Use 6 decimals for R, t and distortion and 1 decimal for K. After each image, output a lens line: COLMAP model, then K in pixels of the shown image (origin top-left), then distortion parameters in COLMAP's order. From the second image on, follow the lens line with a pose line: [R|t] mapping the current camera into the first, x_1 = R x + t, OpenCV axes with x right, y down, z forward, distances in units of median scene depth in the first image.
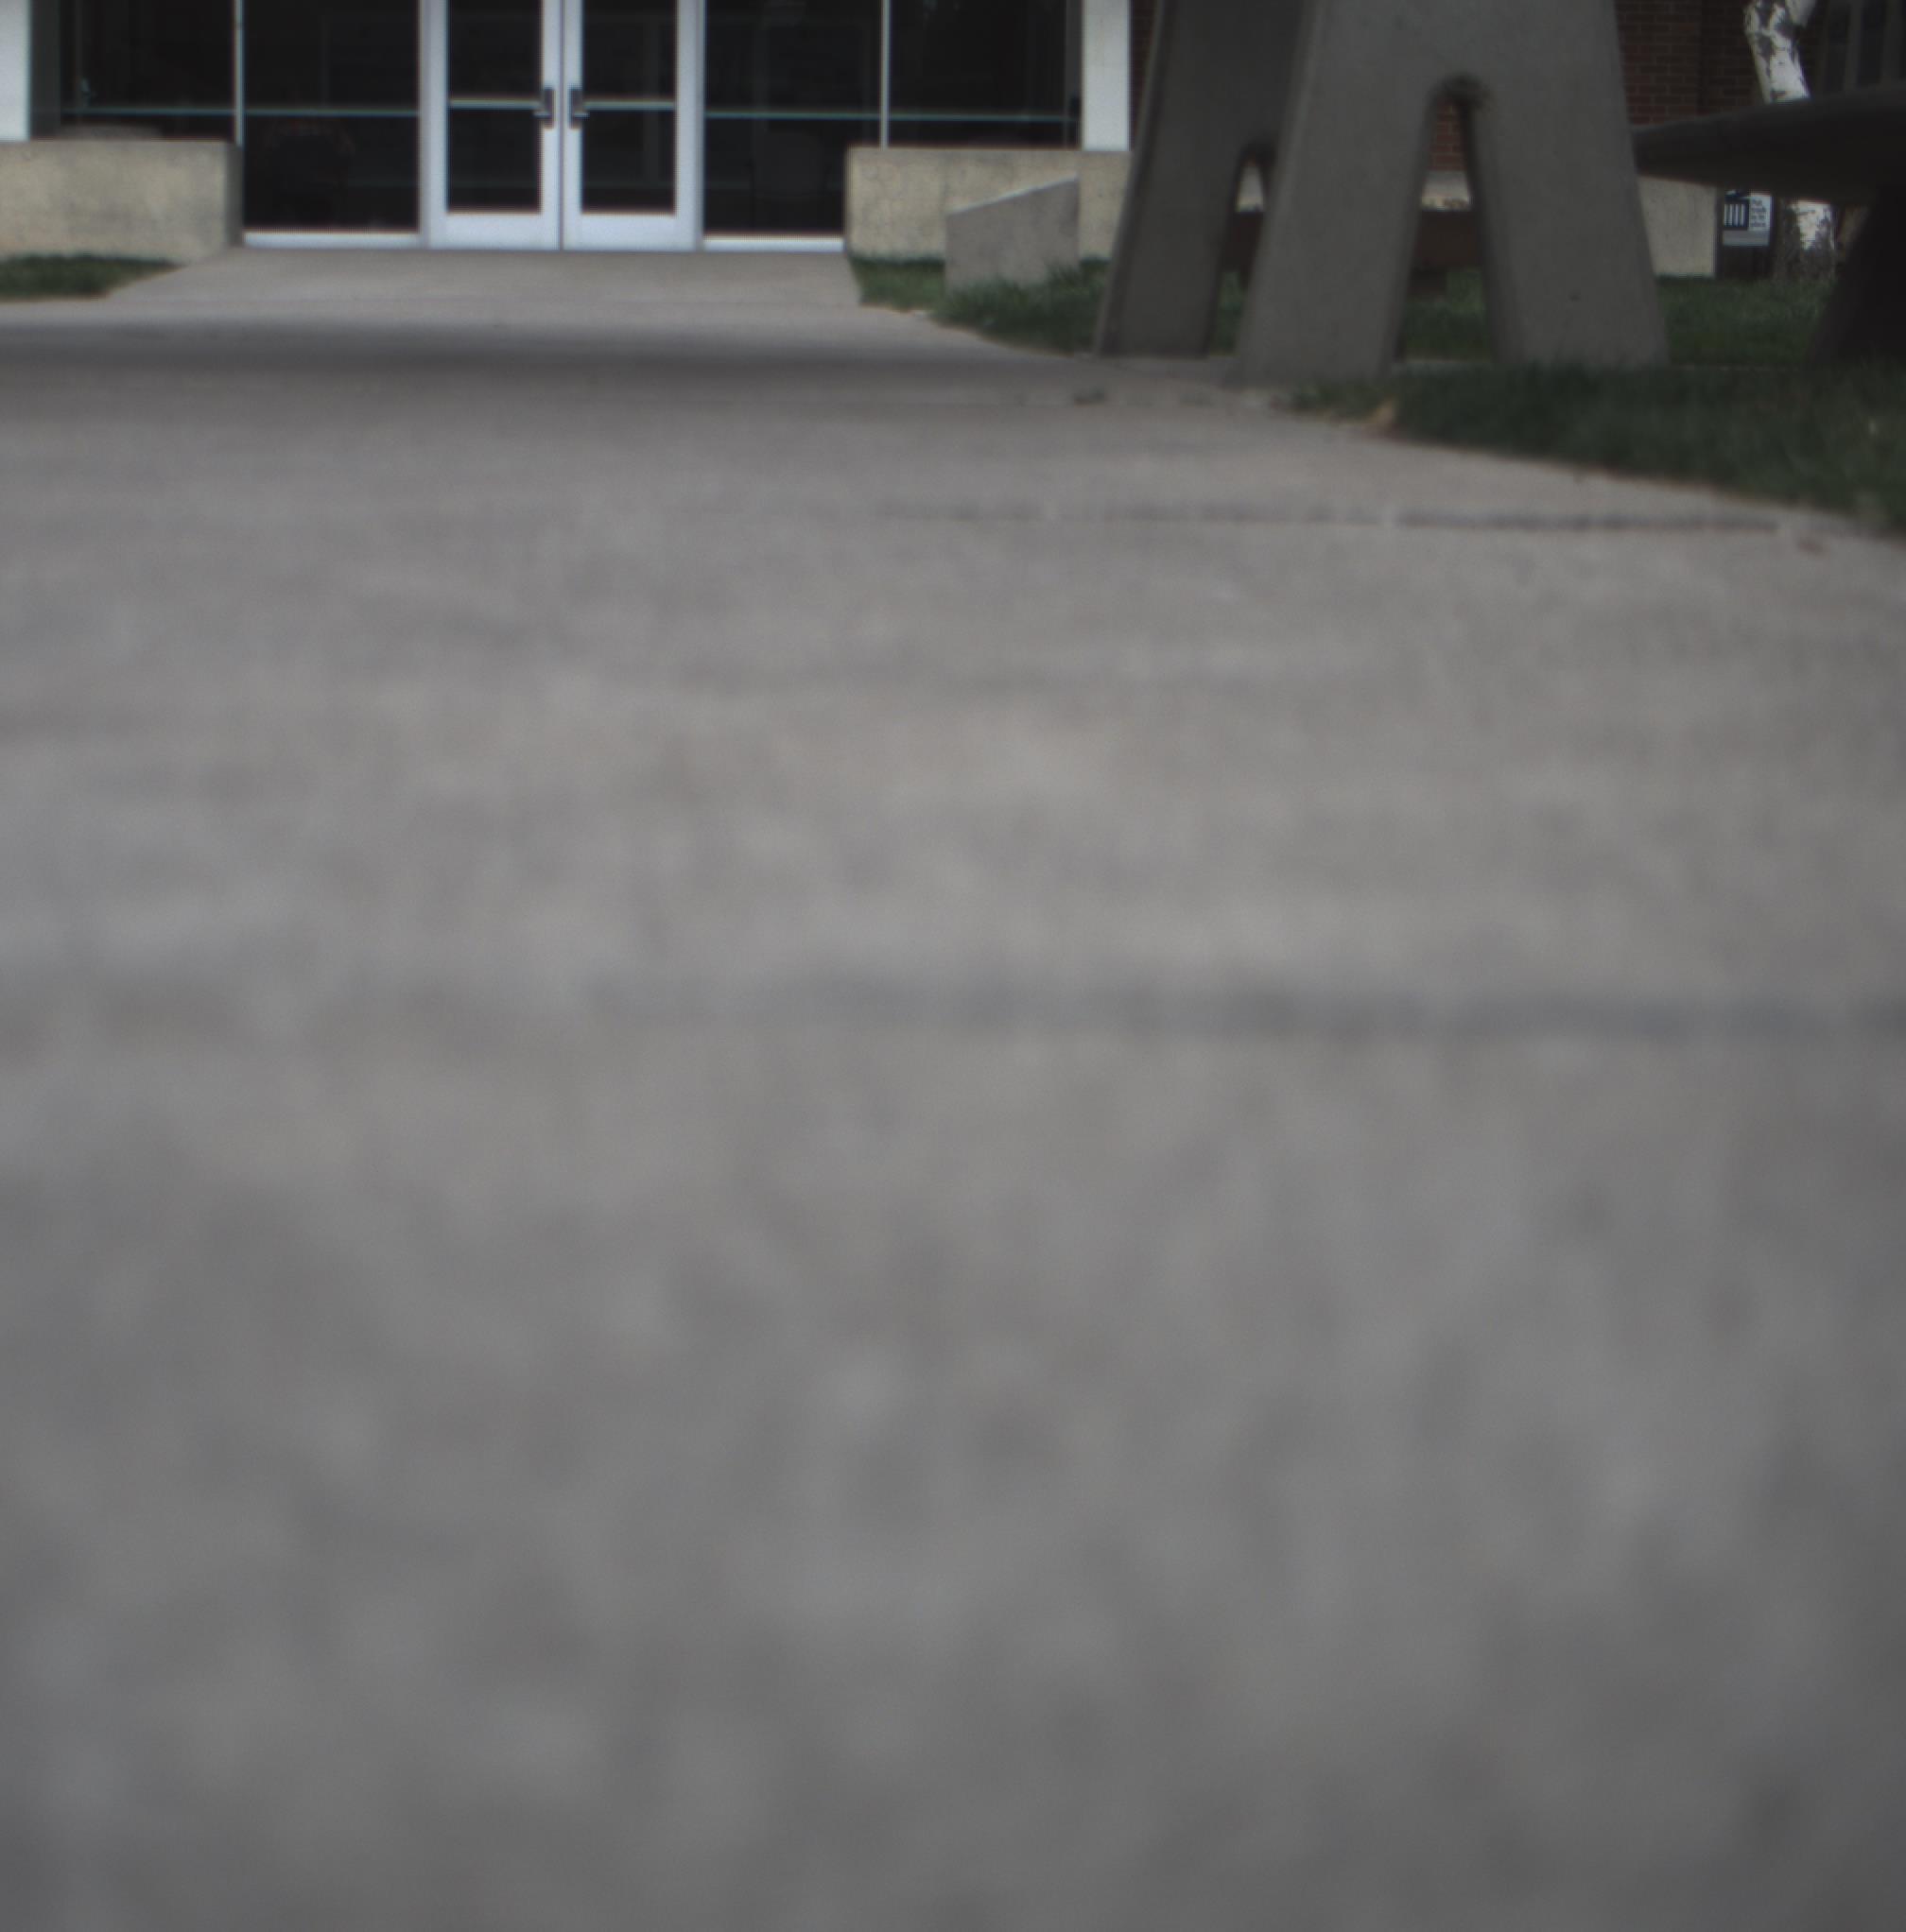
lens RADIAL K [[7451.2, 0, 952.9], [0, 7451.2, 952.9], [0, 0, 1]] dist [0.088306, 0.000000]
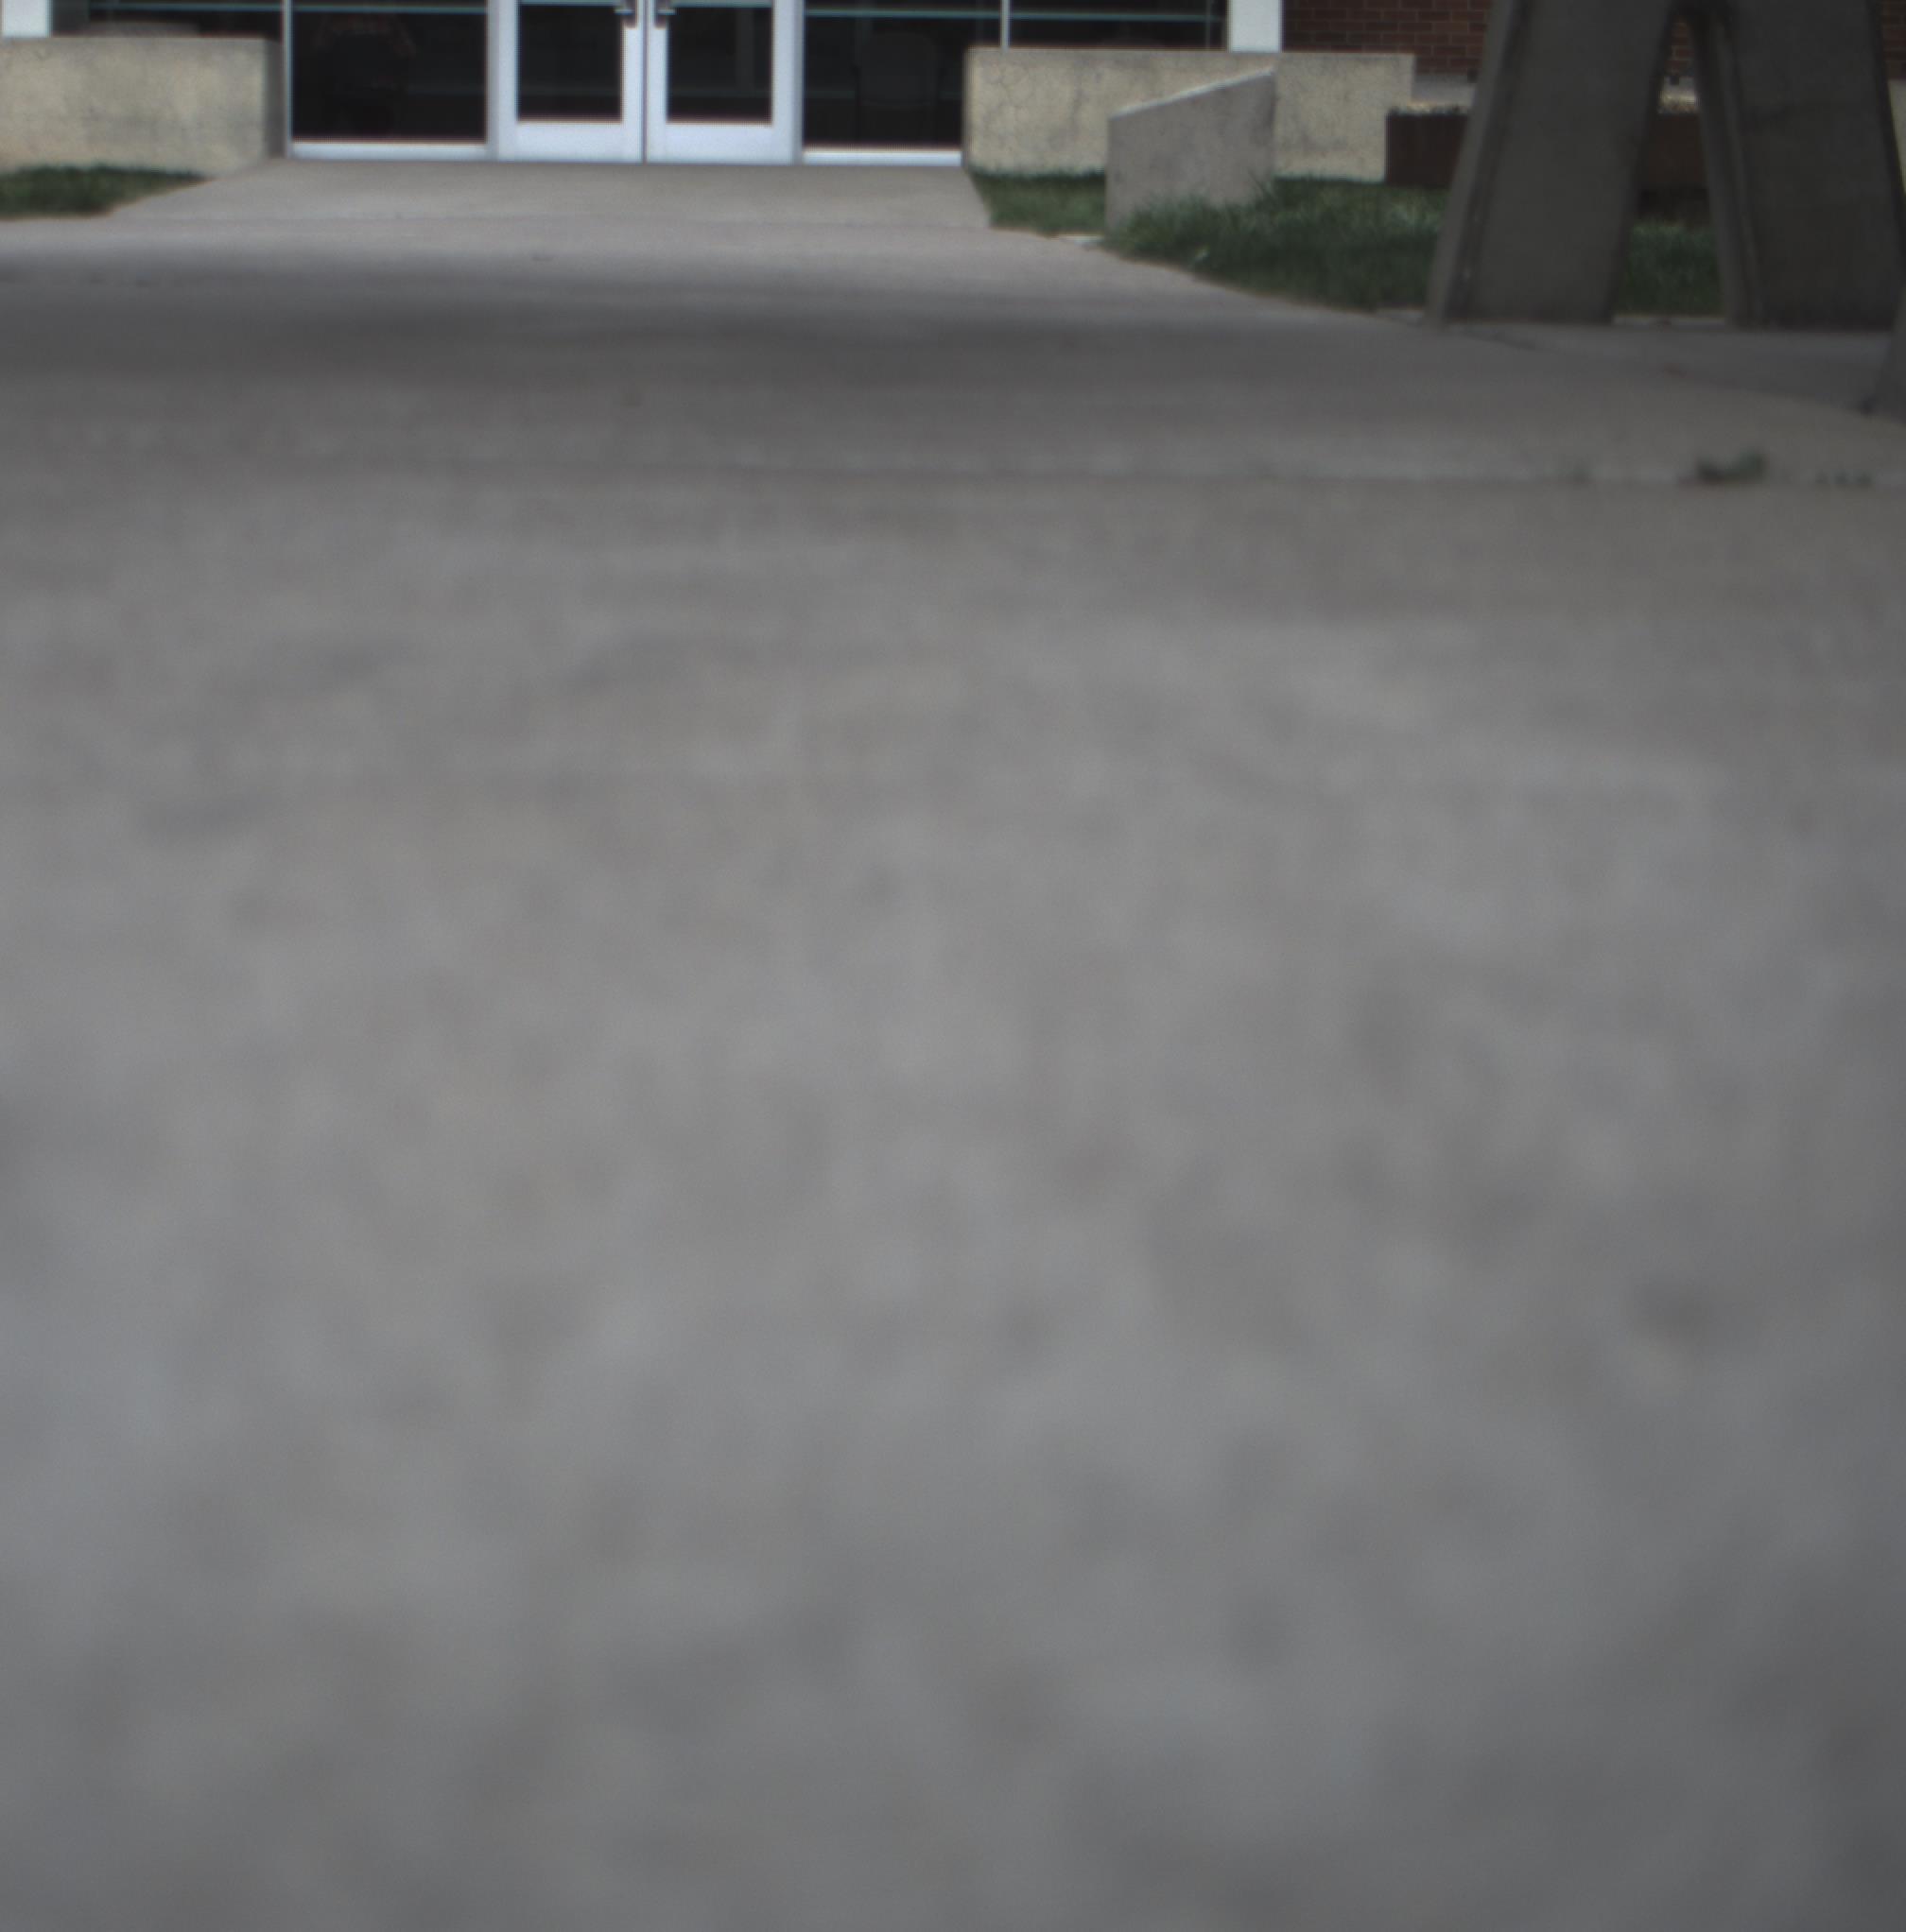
lens RADIAL K [[7451.2, 0, 950.0], [0, 7451.2, 980.3], [0, 0, 1]] dist [0.088306, 0.000000]
pose [[0.999911, 0.004995, -0.012366, -0.004687], [-0.004814, 0.999882, 0.014611, -0.010390], [0.012437, -0.014550, 0.999817, 0.114541]]
